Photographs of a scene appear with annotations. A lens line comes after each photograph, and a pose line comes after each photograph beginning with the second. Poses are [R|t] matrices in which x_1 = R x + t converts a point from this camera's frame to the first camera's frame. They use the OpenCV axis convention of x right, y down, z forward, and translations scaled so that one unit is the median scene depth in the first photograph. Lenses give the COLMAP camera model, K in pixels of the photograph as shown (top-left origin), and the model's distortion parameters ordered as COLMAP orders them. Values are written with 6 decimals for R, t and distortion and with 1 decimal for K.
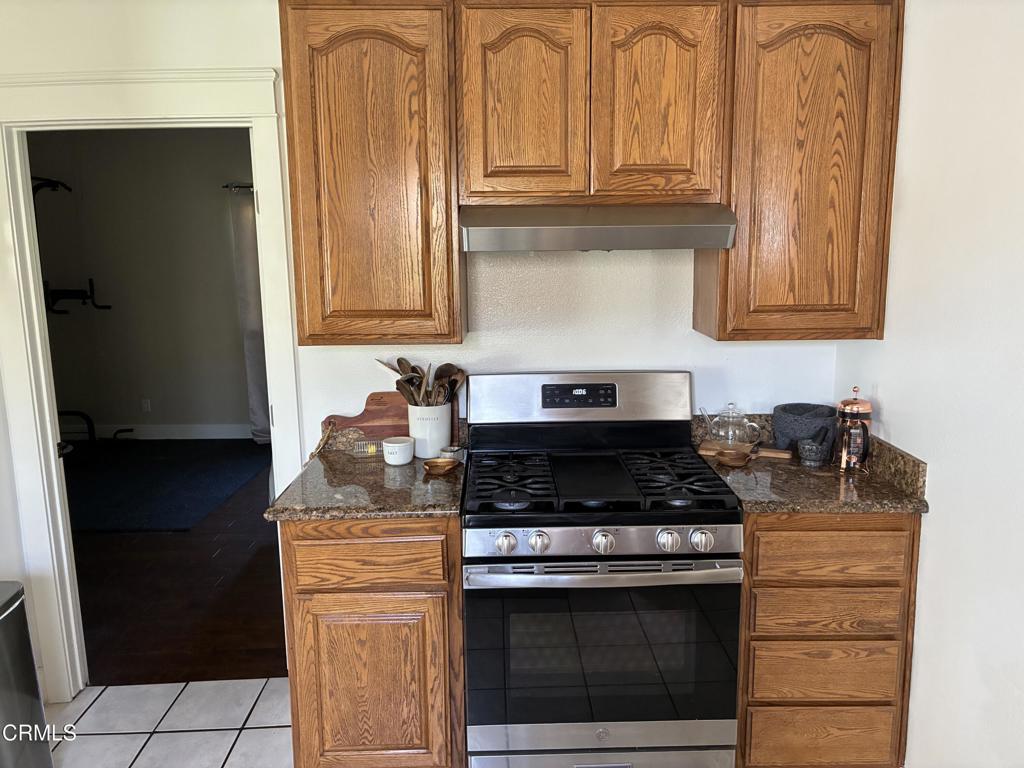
lens RADIAL K [[789.7, 0, 508.8], [0, 789.7, 377.2], [0, 0, 1]] dist [0.031322, -0.011933]
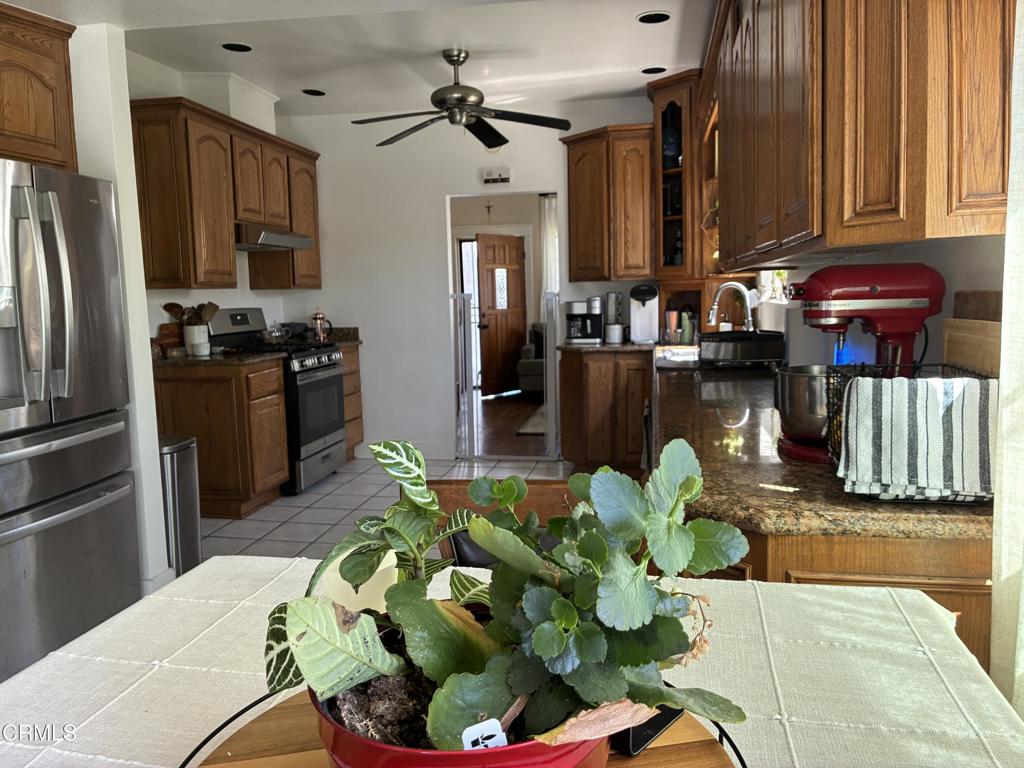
lens RADIAL K [[789.7, 0, 510.8], [0, 789.7, 381.7], [0, 0, 1]] dist [0.031322, -0.011933]
pose [[0.186815, -0.098812, 0.977413, -2.080593], [0.180246, 0.981487, 0.064773, 0.202488], [-0.965718, 0.164075, 0.201167, -0.082845]]
